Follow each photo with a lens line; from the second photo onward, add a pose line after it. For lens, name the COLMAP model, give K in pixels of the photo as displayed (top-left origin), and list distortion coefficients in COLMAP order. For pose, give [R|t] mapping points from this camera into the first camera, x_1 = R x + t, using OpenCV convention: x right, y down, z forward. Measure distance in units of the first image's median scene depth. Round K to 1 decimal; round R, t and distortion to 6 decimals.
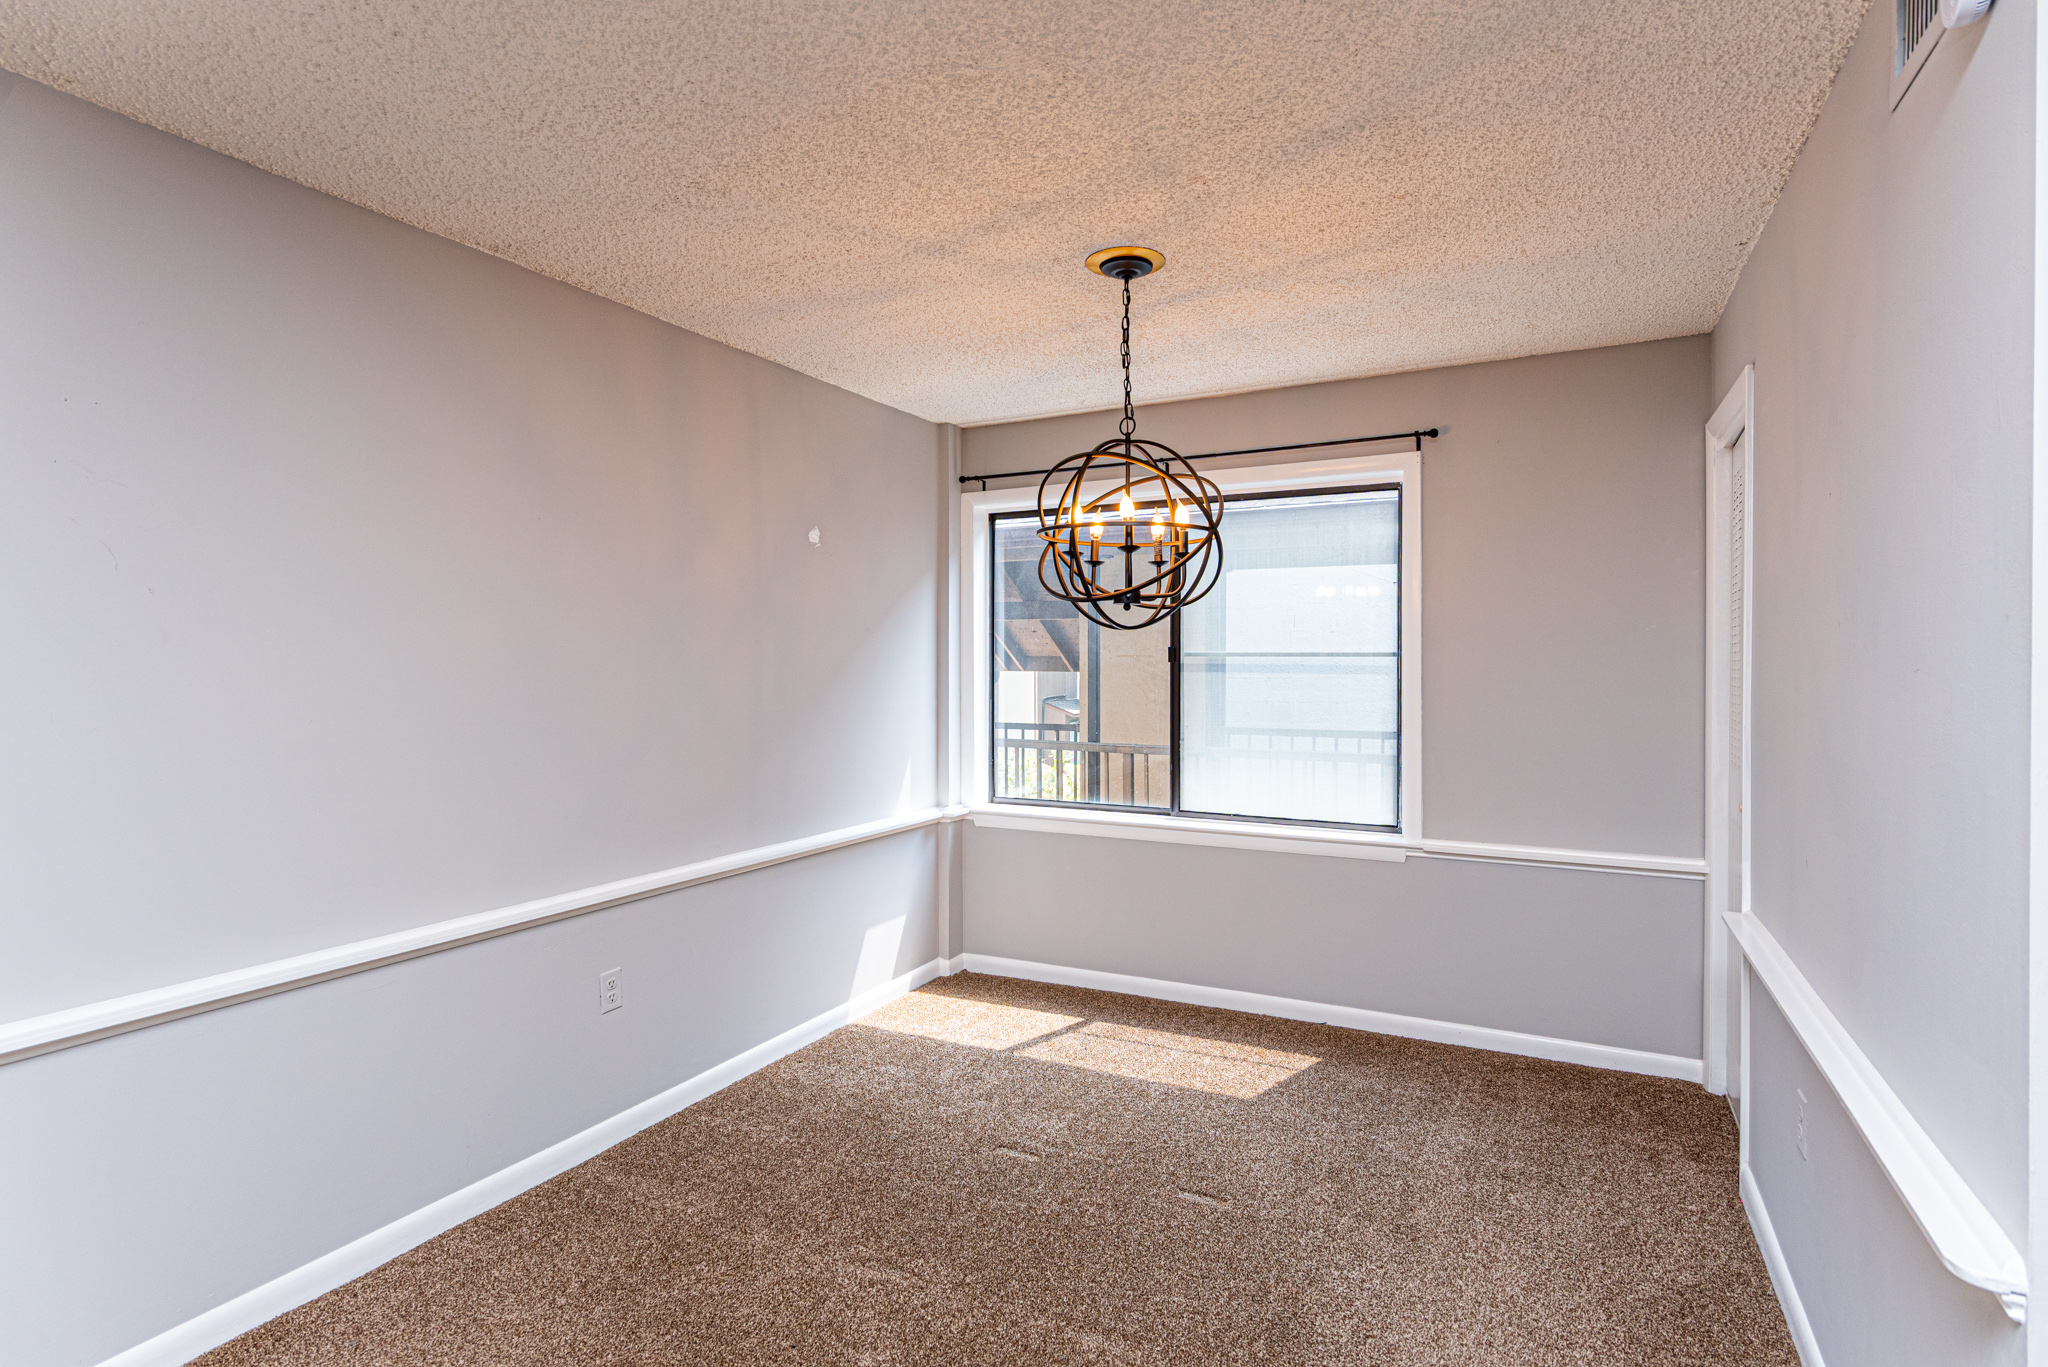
lens RADIAL K [[1033.6, 0, 1016.8], [0, 1033.6, 659.5], [0, 0, 1]] dist [0.003502, -0.000766]
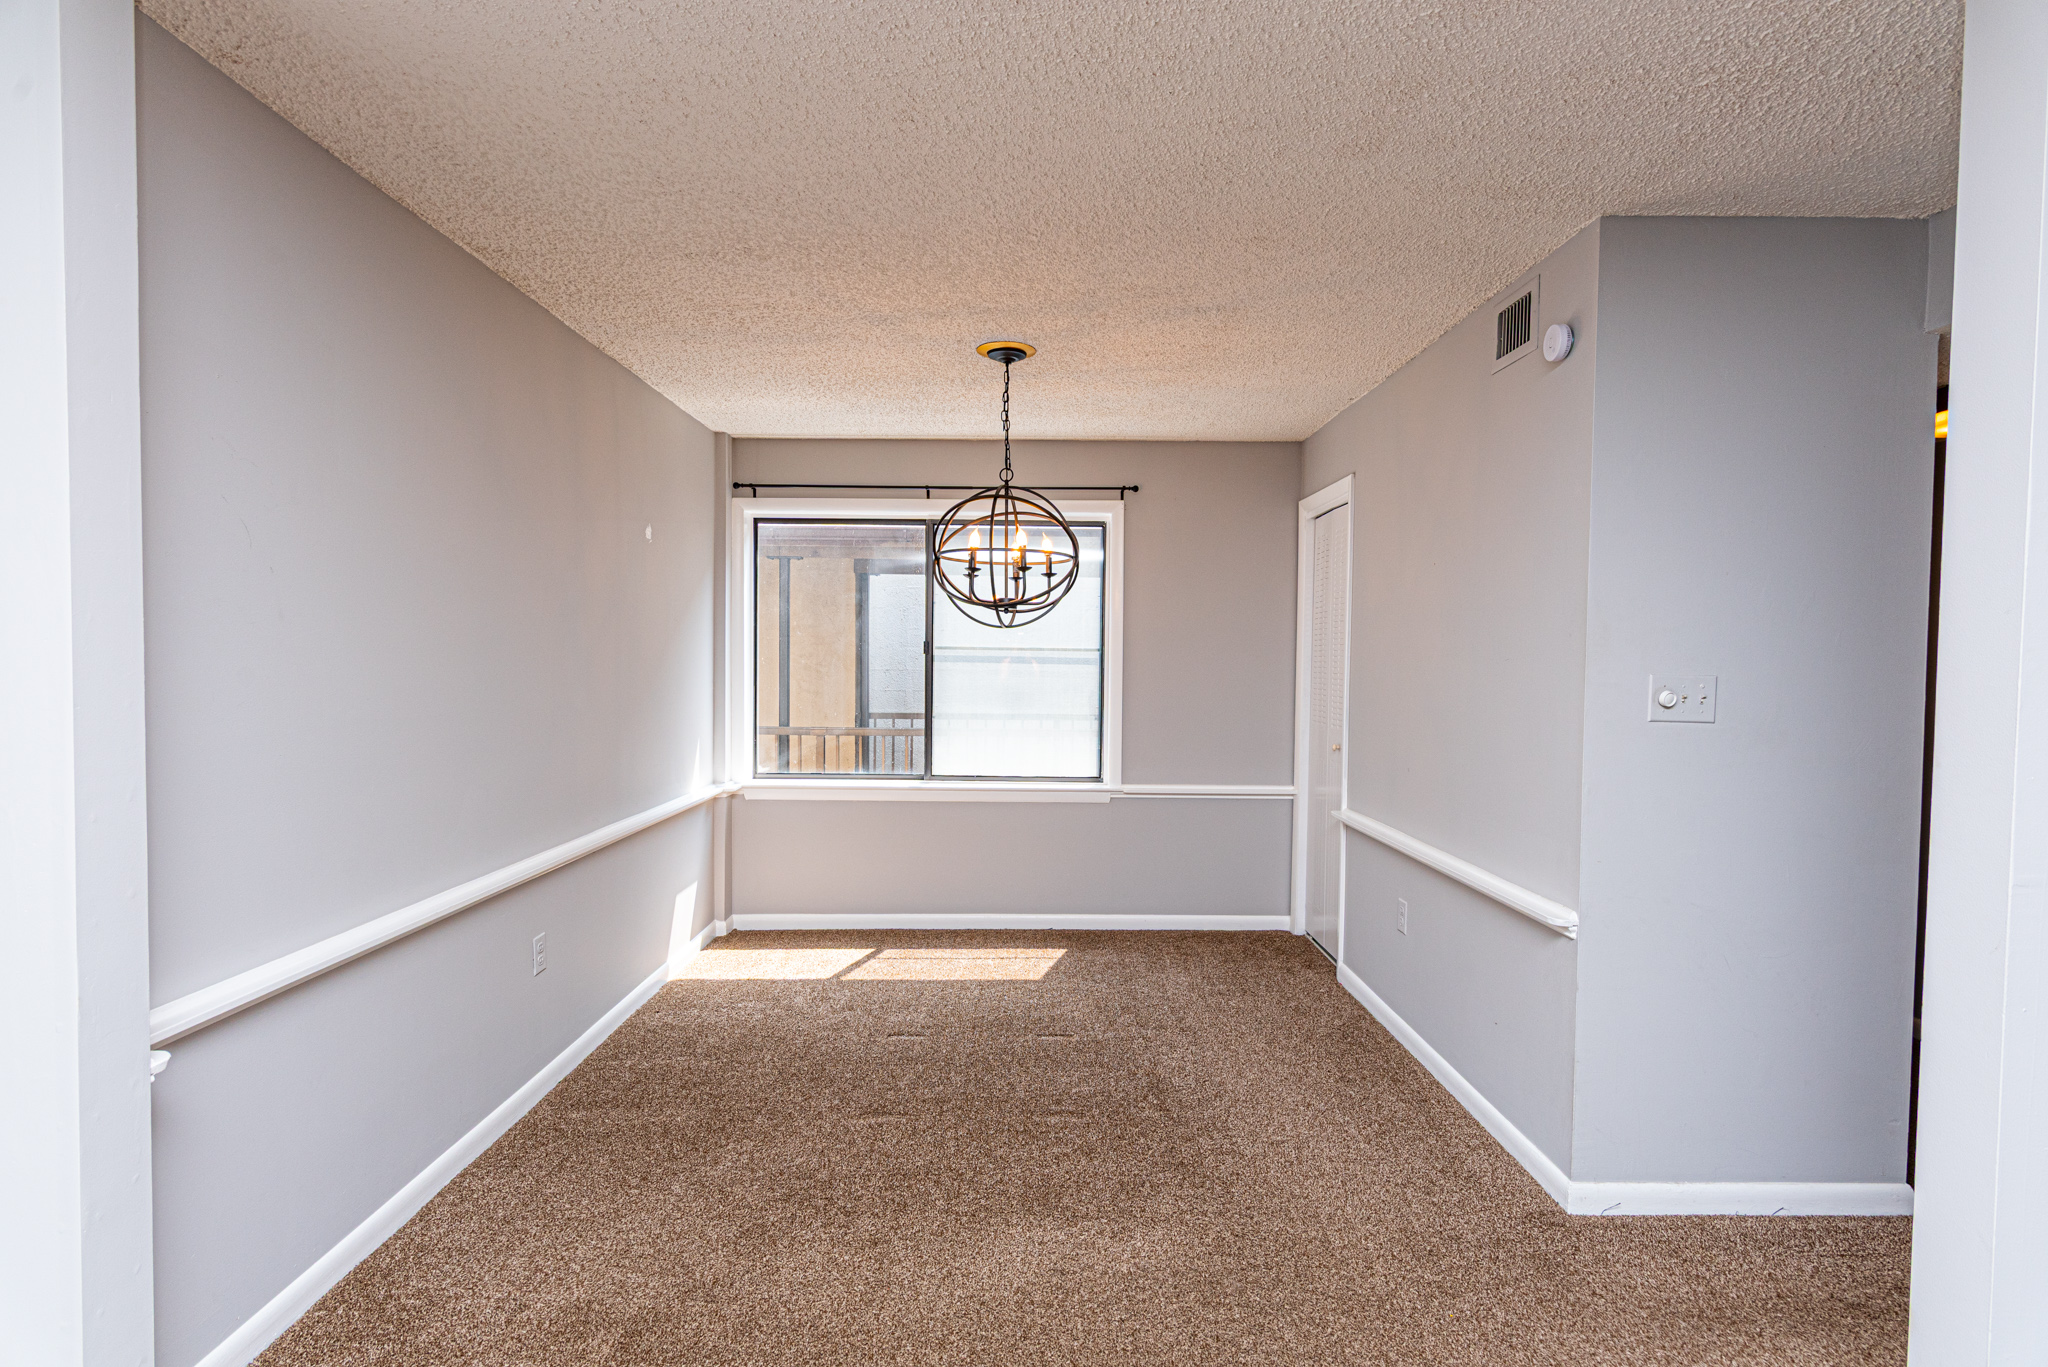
lens RADIAL K [[1016.9, 0, 1024.0], [0, 1016.9, 683.5], [0, 0, 1]] dist [0.003605, -0.000734]
pose [[0.882487, -0.002205, 0.470332, -0.350713], [-0.011282, 0.999602, 0.025855, 0.005735], [-0.470202, -0.028123, 0.882111, -0.123514]]
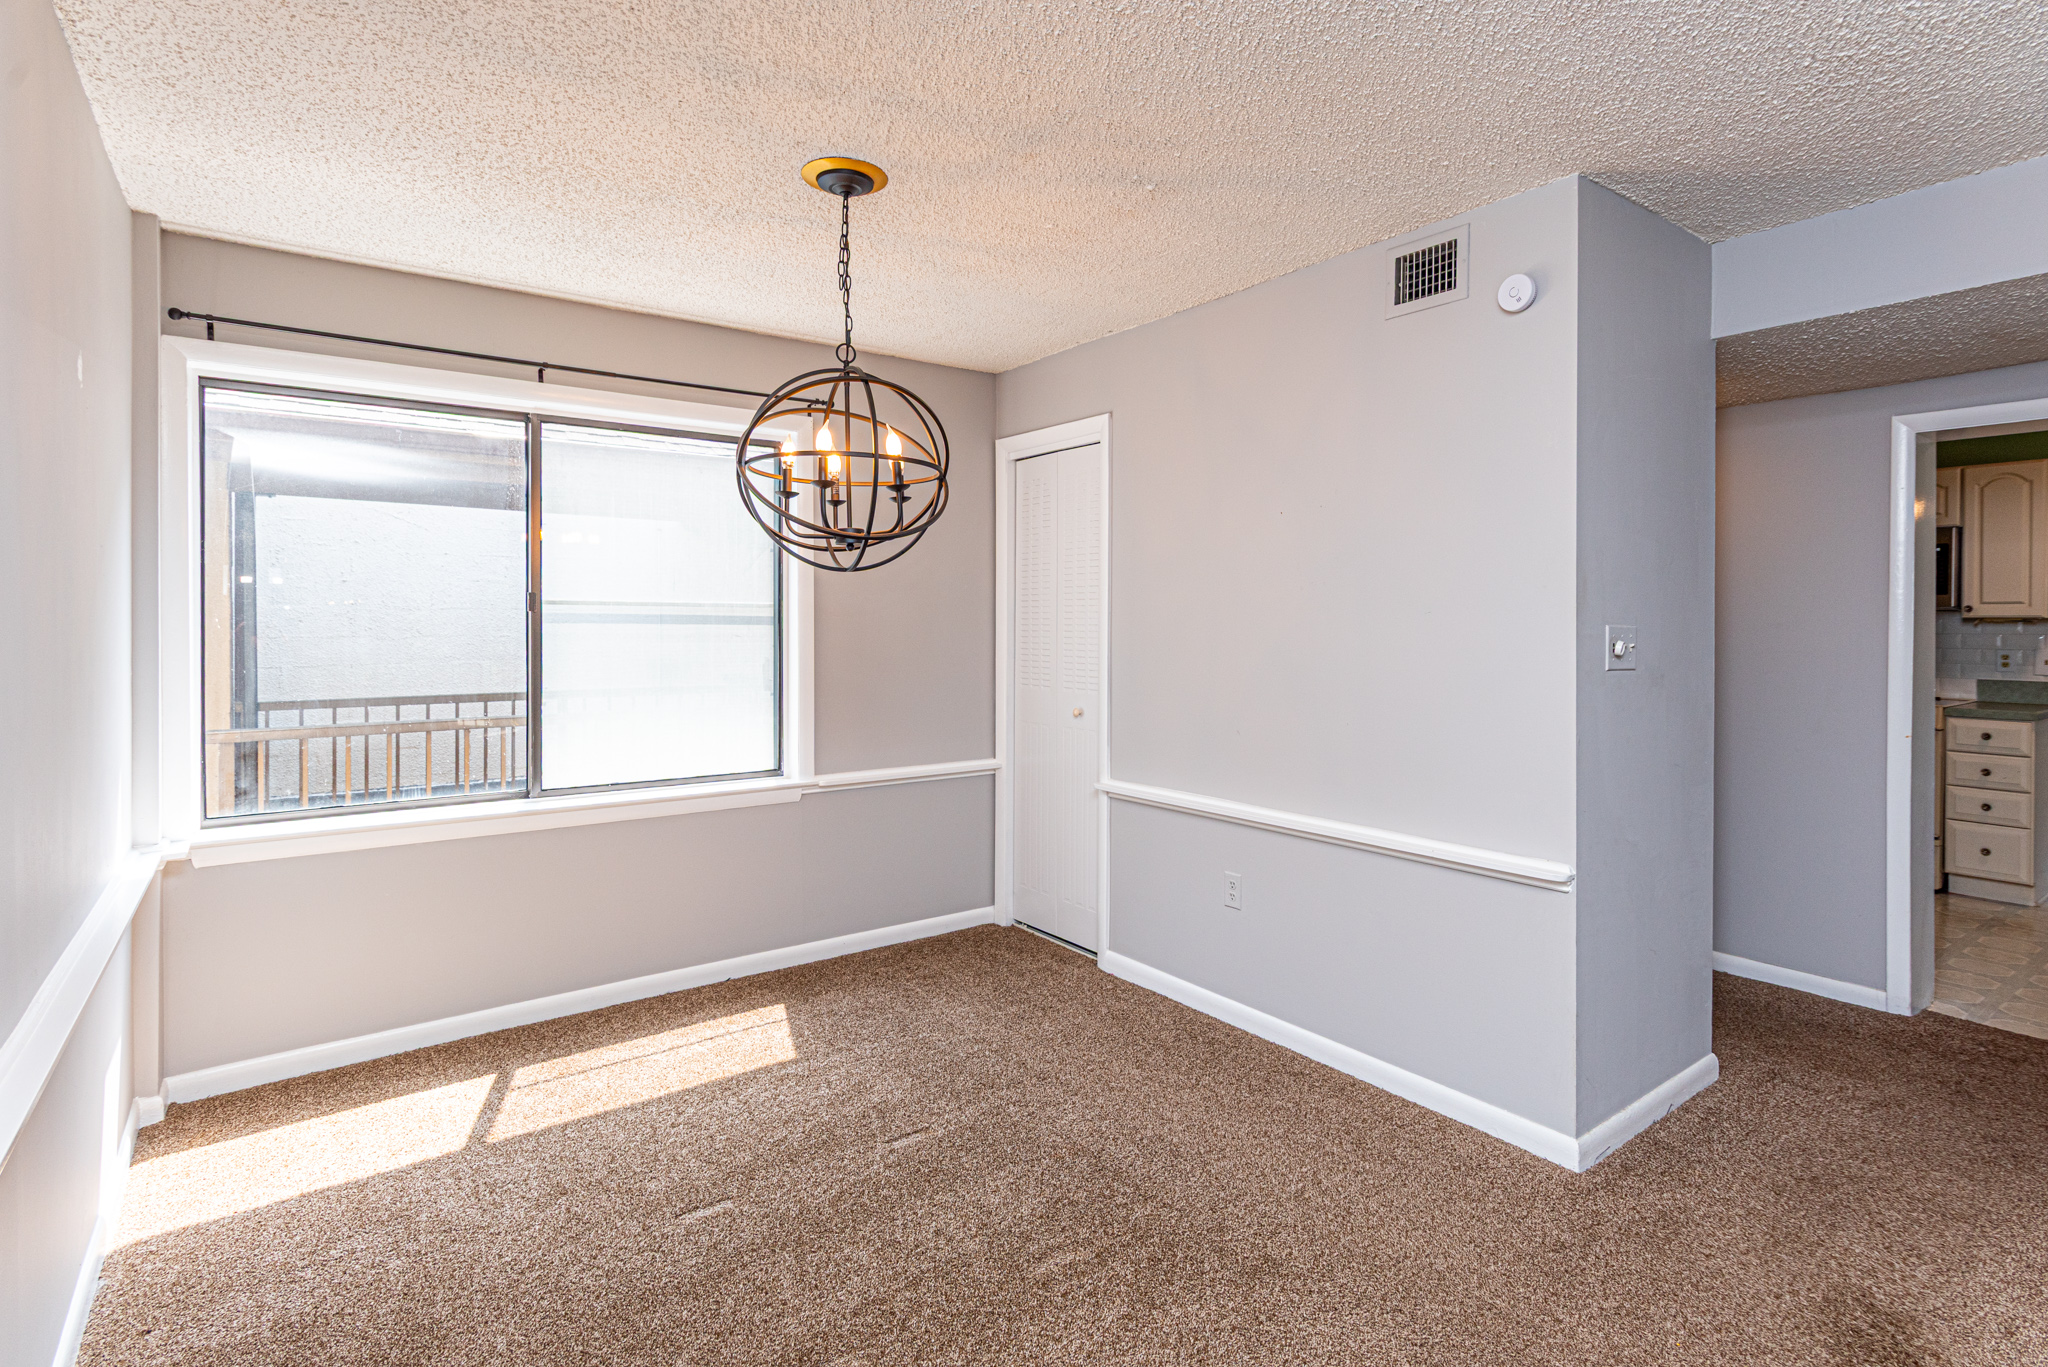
lens RADIAL K [[1027.0, 0, 1049.5], [0, 1027.0, 624.8], [0, 0, 1]] dist [0.004471, 0.000360]
pose [[0.424883, -0.000846, 0.905248, -0.468957], [-0.003096, 0.999992, 0.002387, 0.011332], [-0.905243, -0.003817, 0.424877, 0.315264]]
